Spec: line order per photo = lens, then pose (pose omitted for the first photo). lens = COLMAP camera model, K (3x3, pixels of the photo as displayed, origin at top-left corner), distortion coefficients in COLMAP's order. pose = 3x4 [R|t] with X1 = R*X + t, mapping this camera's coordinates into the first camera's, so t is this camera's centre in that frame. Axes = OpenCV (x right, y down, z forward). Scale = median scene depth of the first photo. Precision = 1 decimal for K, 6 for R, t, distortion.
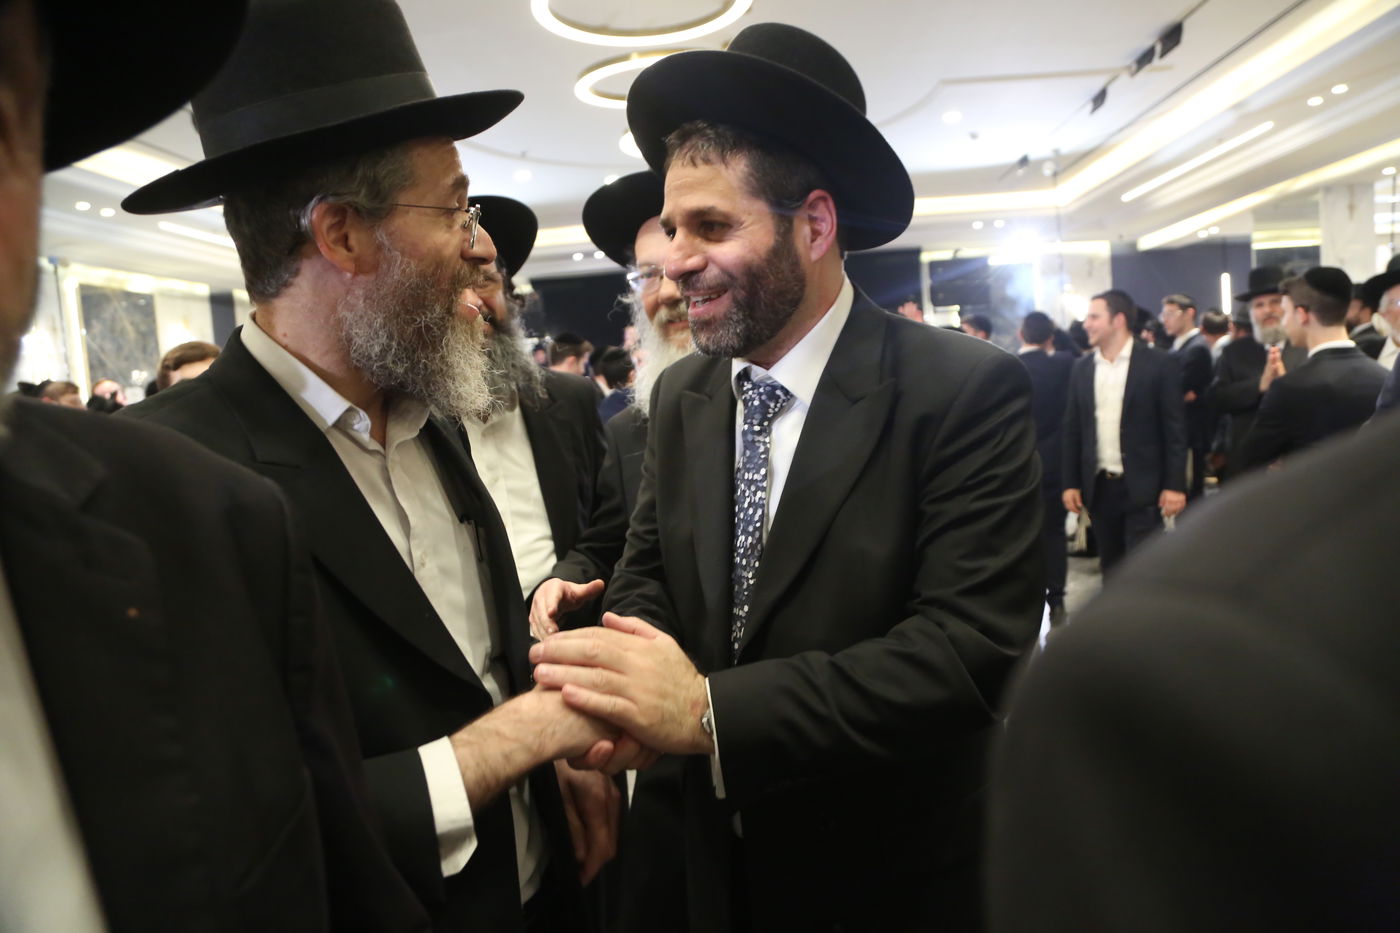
lens RADIAL K [[952.4, 0, 702.2], [0, 952.4, 461.9], [0, 0, 1]] dist [-0.080493, 0.018478]
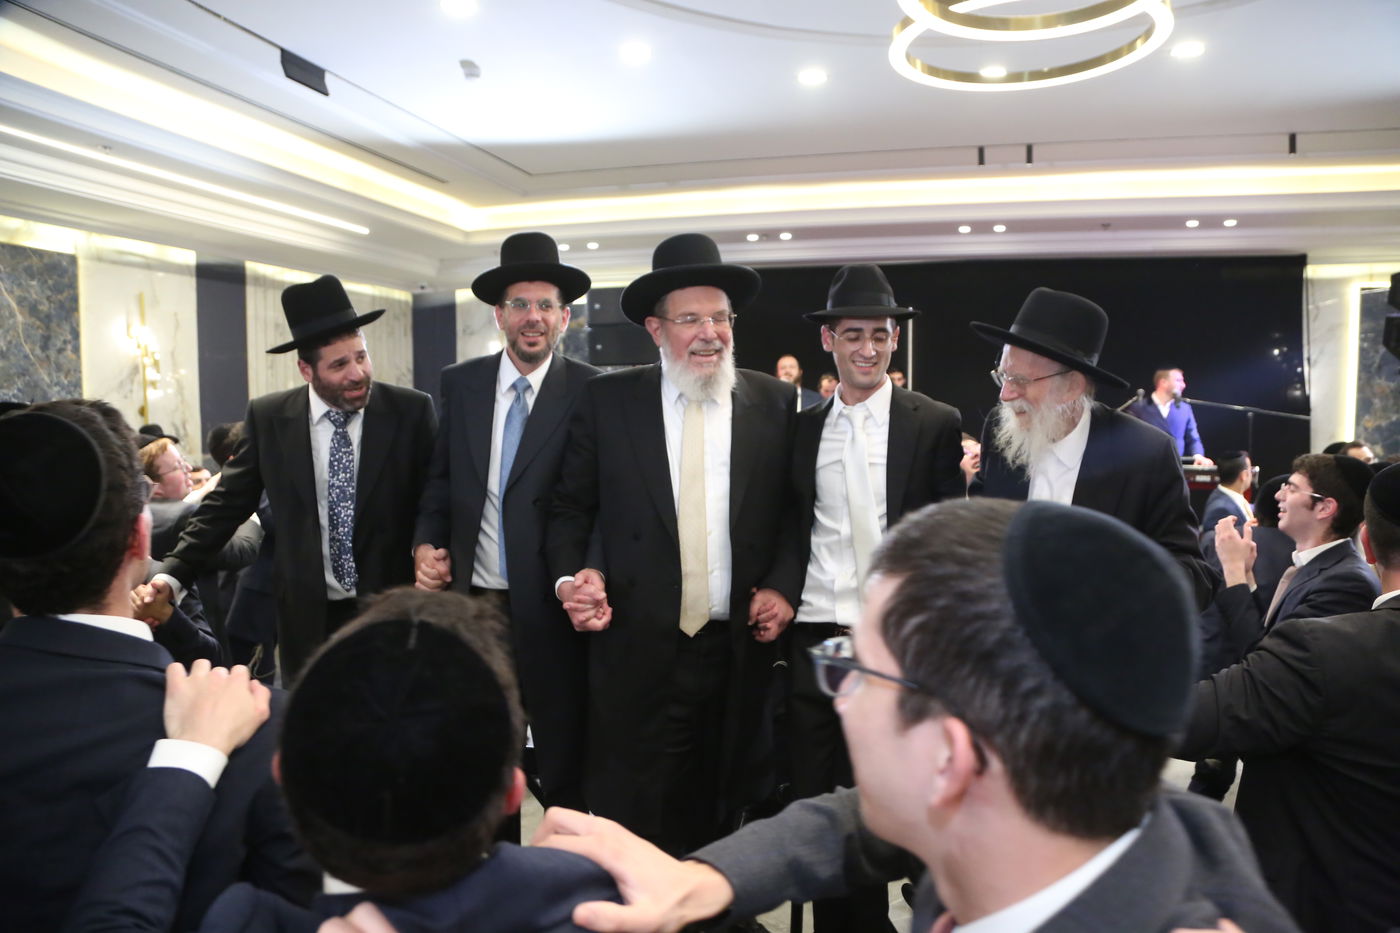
lens RADIAL K [[952.4, 0, 709.4], [0, 952.4, 478.7], [0, 0, 1]] dist [-0.080493, 0.018478]
pose [[0.979359, 0.091429, -0.180270, -0.037652], [-0.090026, 0.995811, 0.015966, -0.080799], [0.180974, 0.000593, 0.983488, 0.474264]]
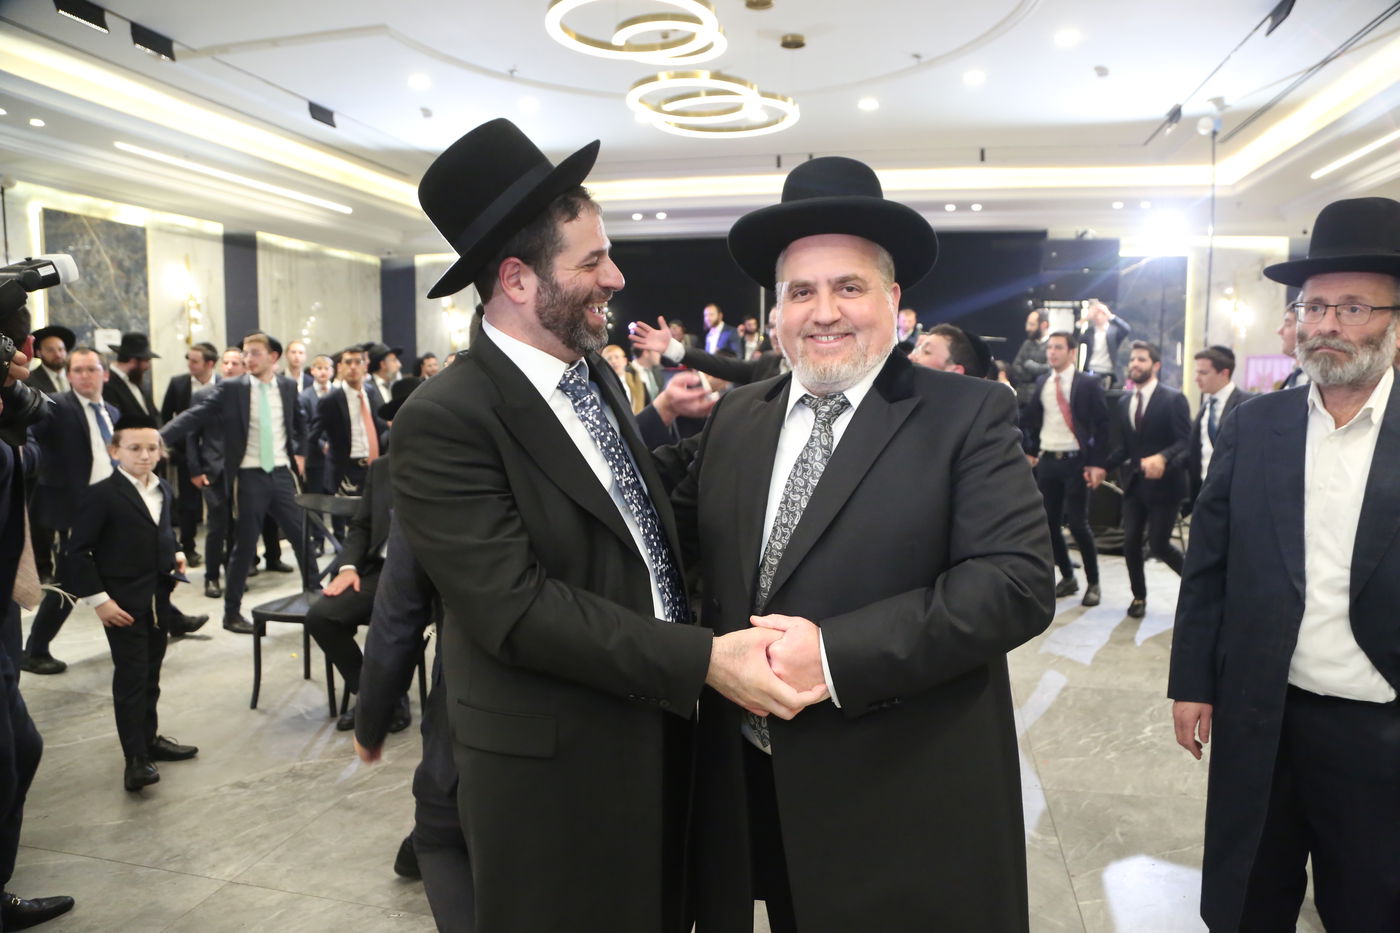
lens RADIAL K [[952.4, 0, 700.5], [0, 952.4, 465.8], [0, 0, 1]] dist [-0.080493, 0.018478]
pose [[0.984759, 0.094624, -0.145931, 0.097569], [-0.091404, 0.995402, 0.028631, -0.026206], [0.147969, -0.014856, 0.988880, 0.192591]]
